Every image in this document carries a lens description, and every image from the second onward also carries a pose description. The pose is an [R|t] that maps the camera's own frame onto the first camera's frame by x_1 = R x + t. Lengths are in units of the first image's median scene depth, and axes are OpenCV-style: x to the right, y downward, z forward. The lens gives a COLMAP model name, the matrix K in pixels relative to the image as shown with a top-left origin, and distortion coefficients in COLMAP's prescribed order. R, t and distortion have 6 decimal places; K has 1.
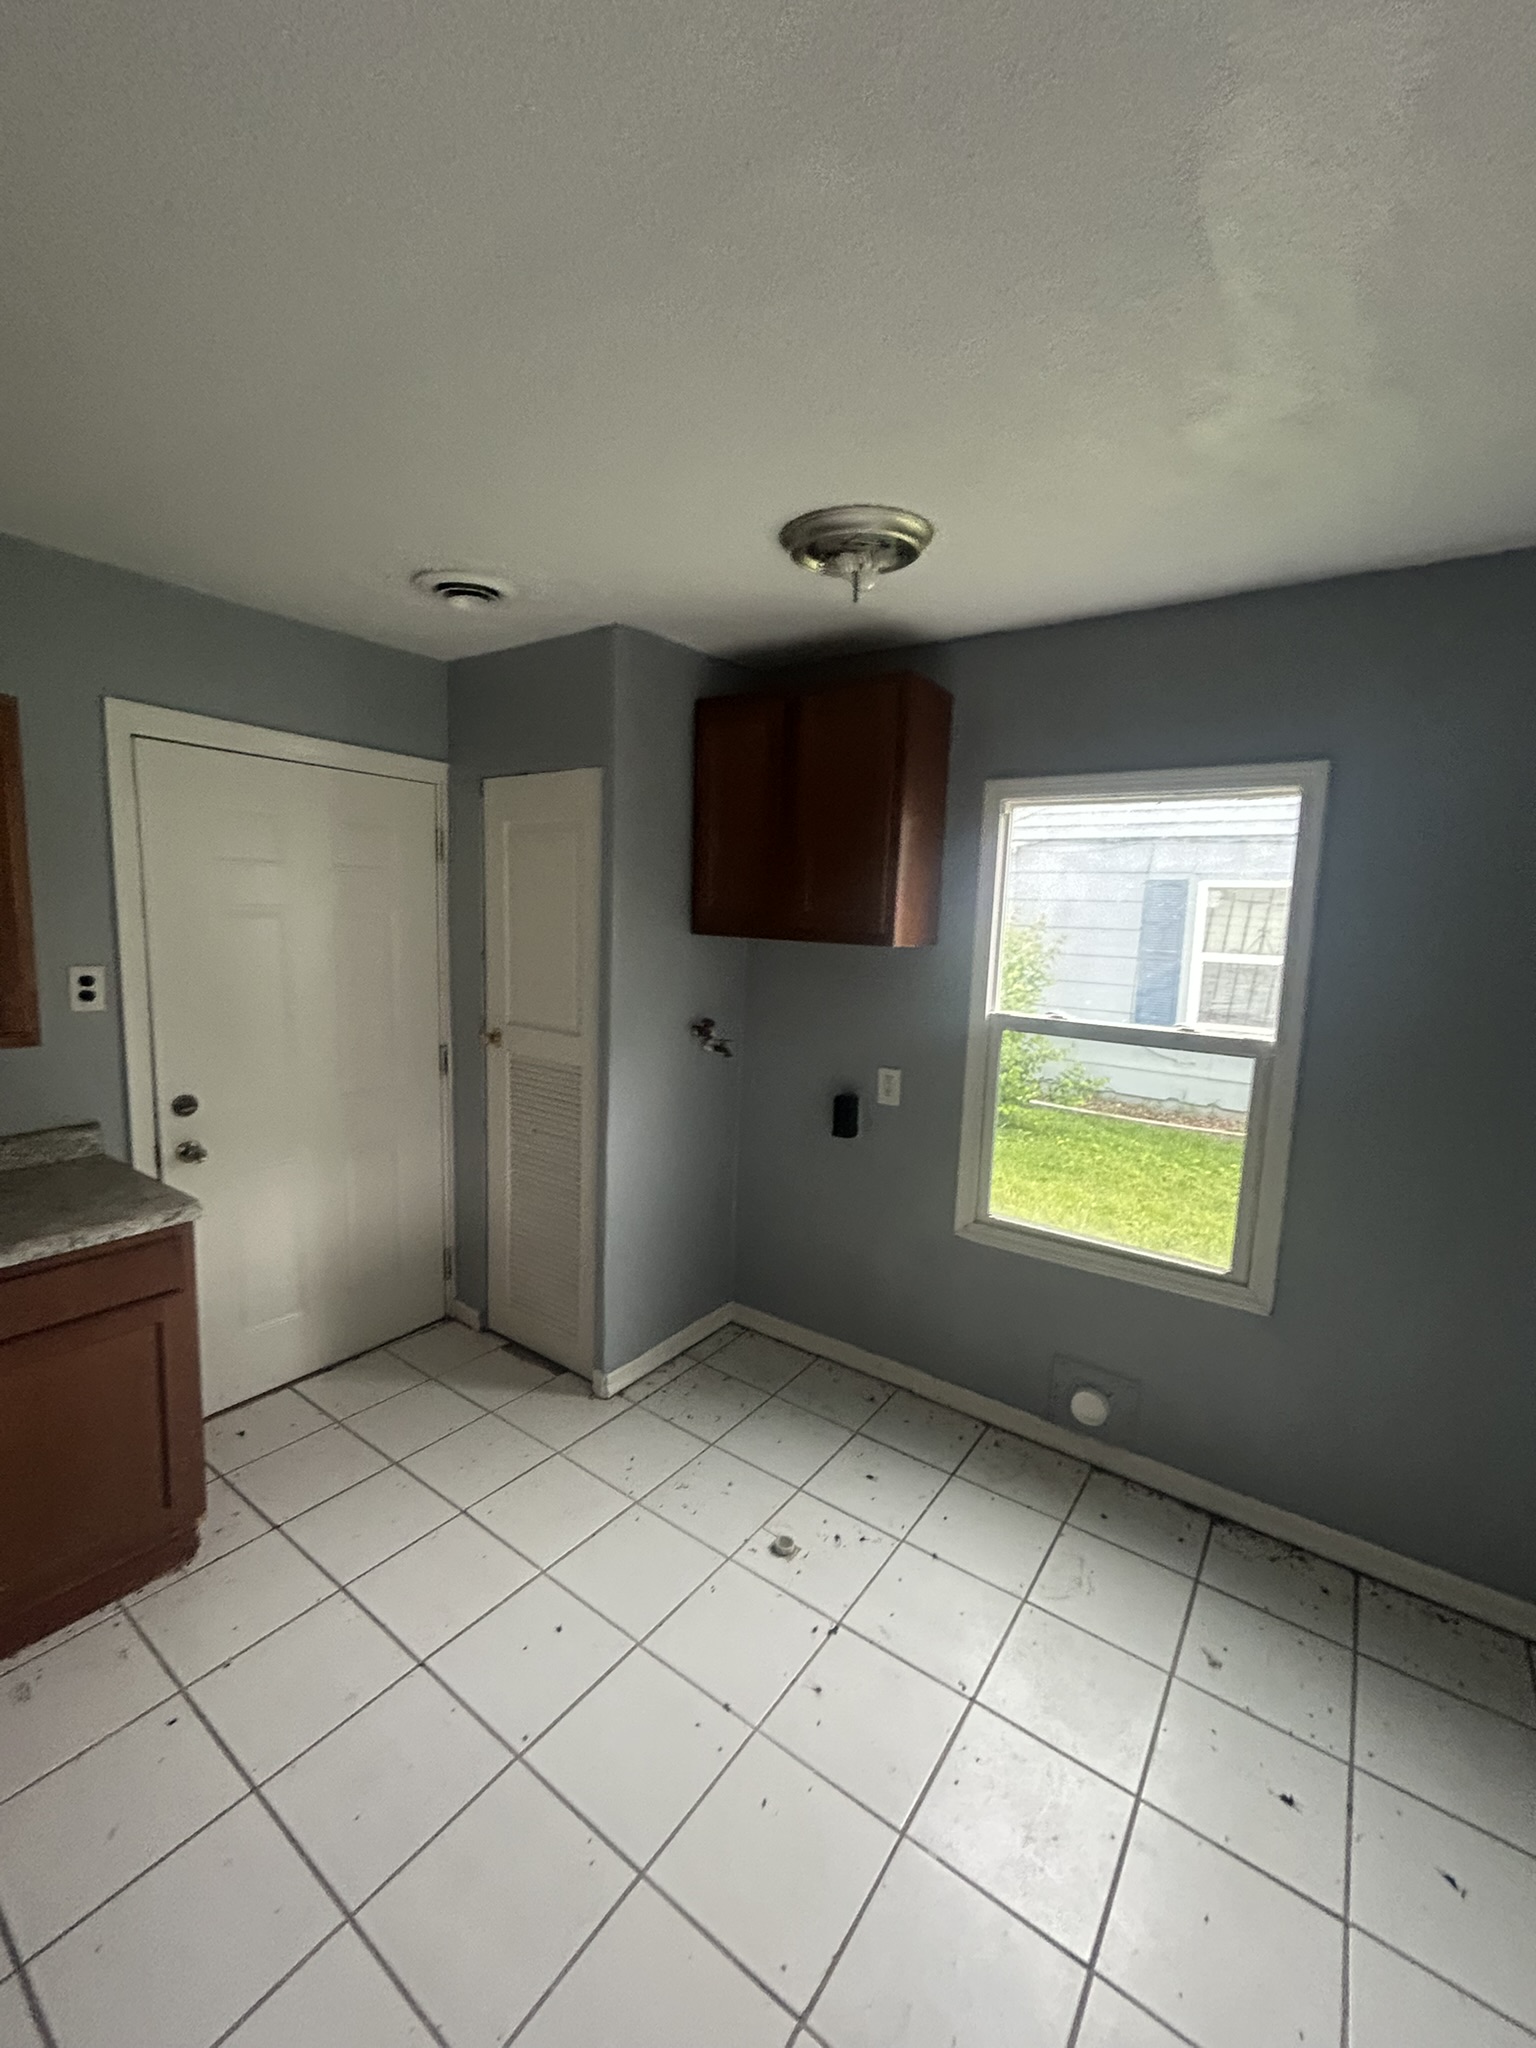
lens RADIAL K [[837.3, 0, 773.8], [0, 837.3, 1019.2], [0, 0, 1]] dist [-0.000060, 0.000827]
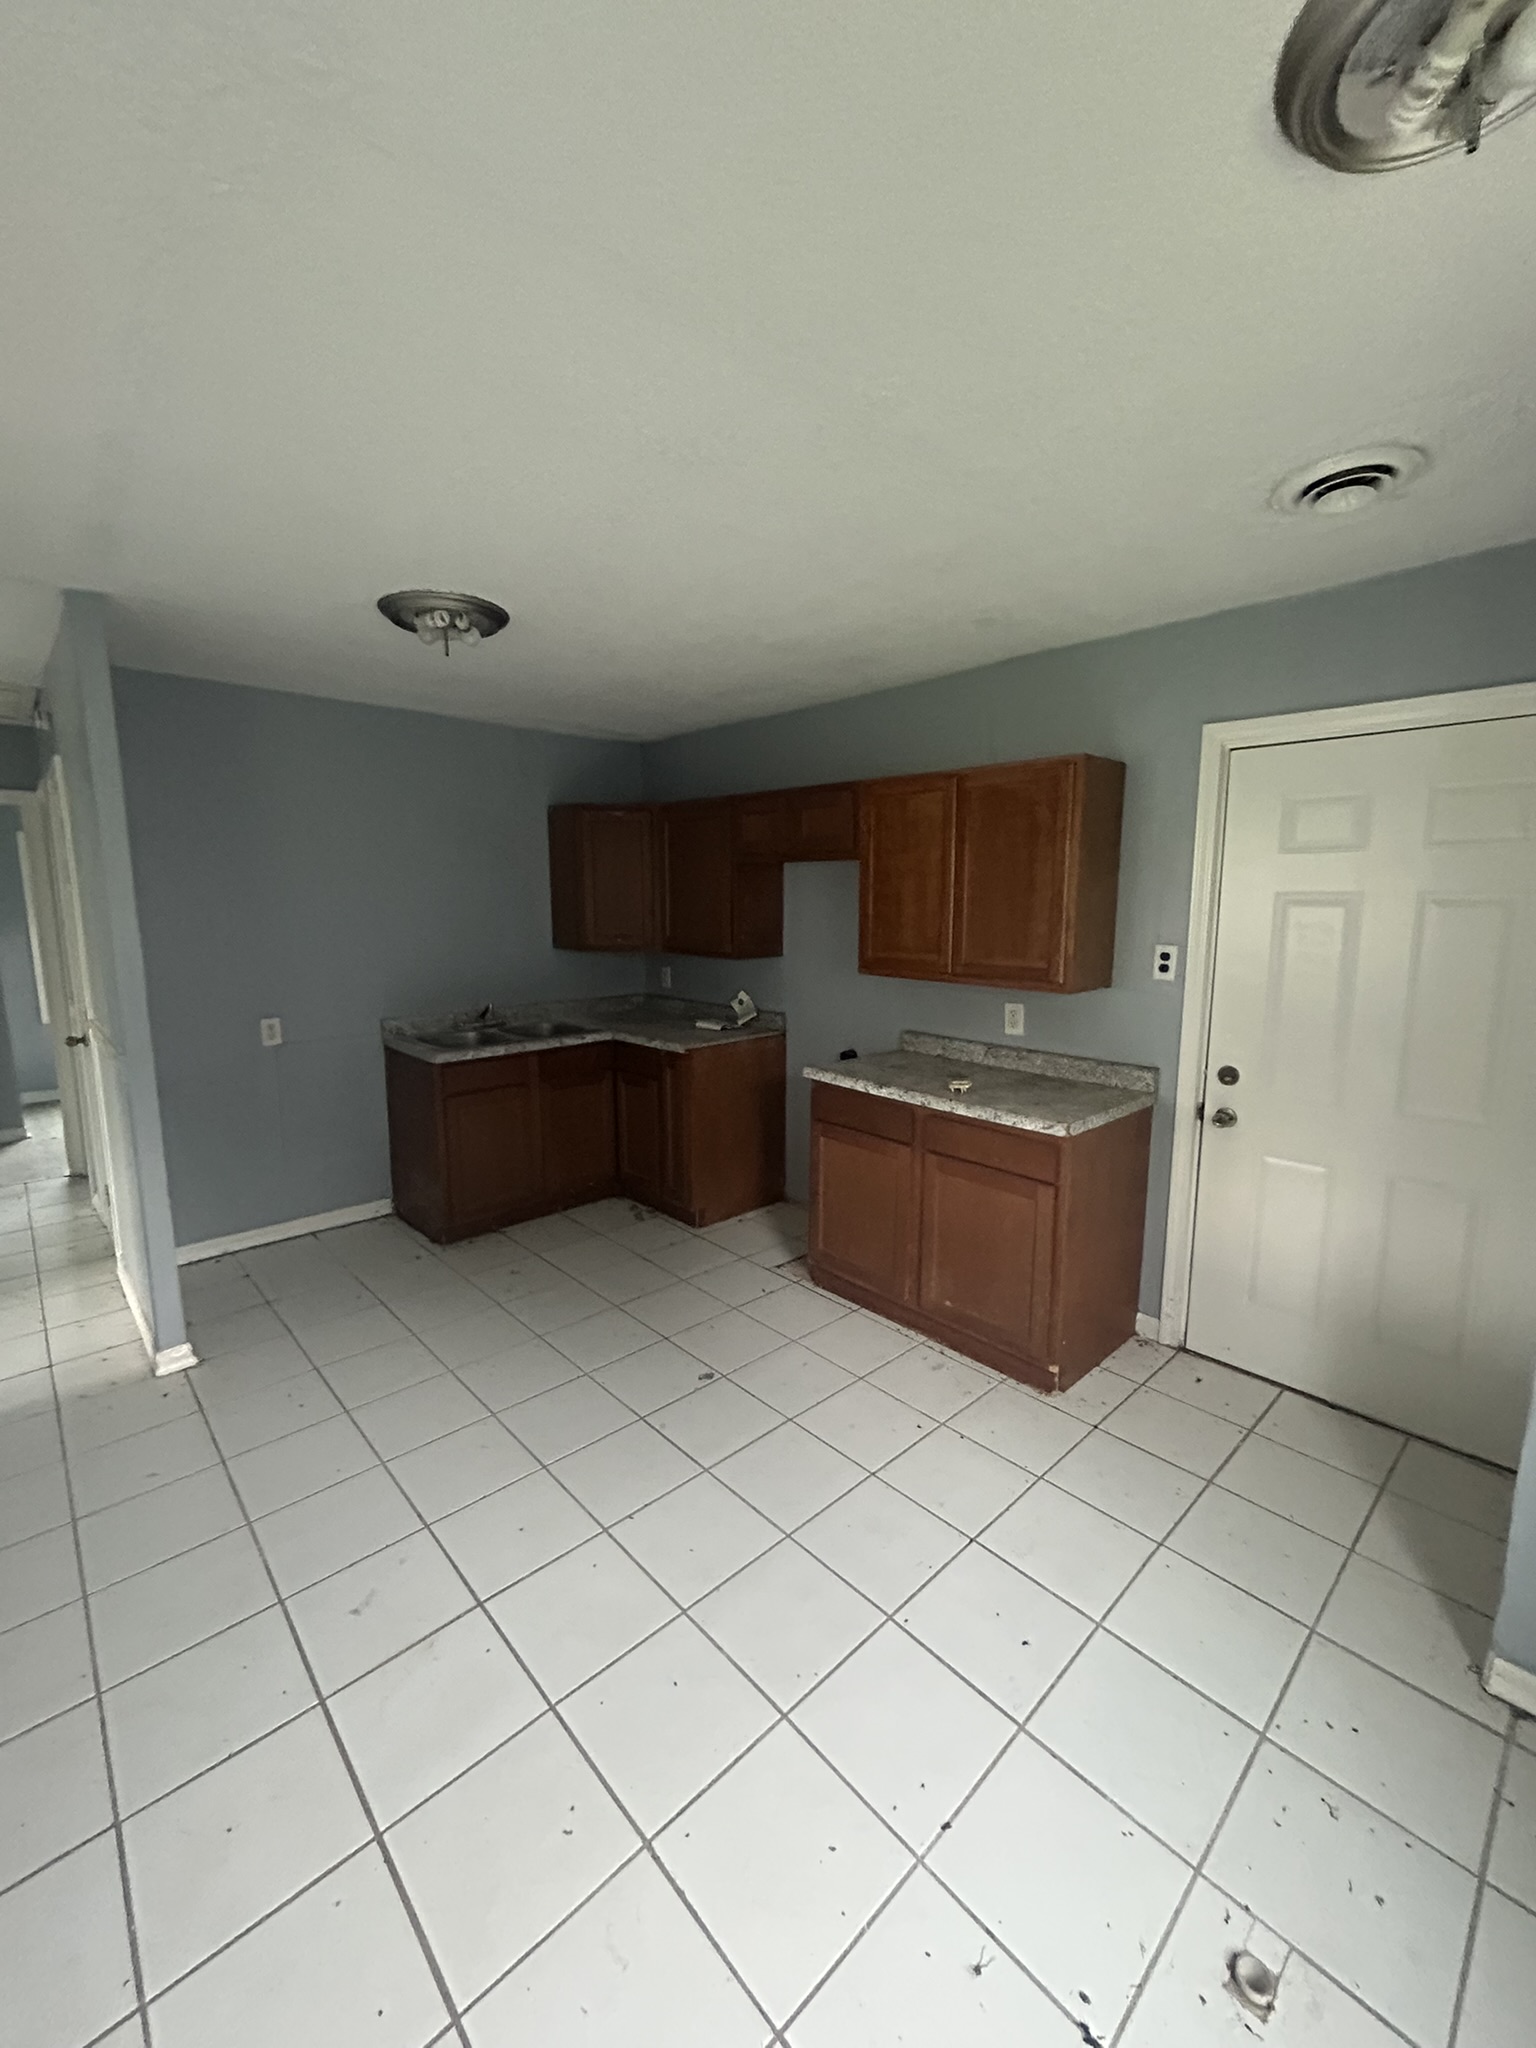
lens RADIAL K [[837.3, 0, 773.8], [0, 837.3, 1019.2], [0, 0, 1]] dist [-0.000060, 0.000827]
pose [[-0.195637, 0.112132, -0.974245, 0.452172], [-0.129799, 0.981741, 0.139060, -0.043127], [0.972049, 0.153661, -0.177510, 0.548802]]
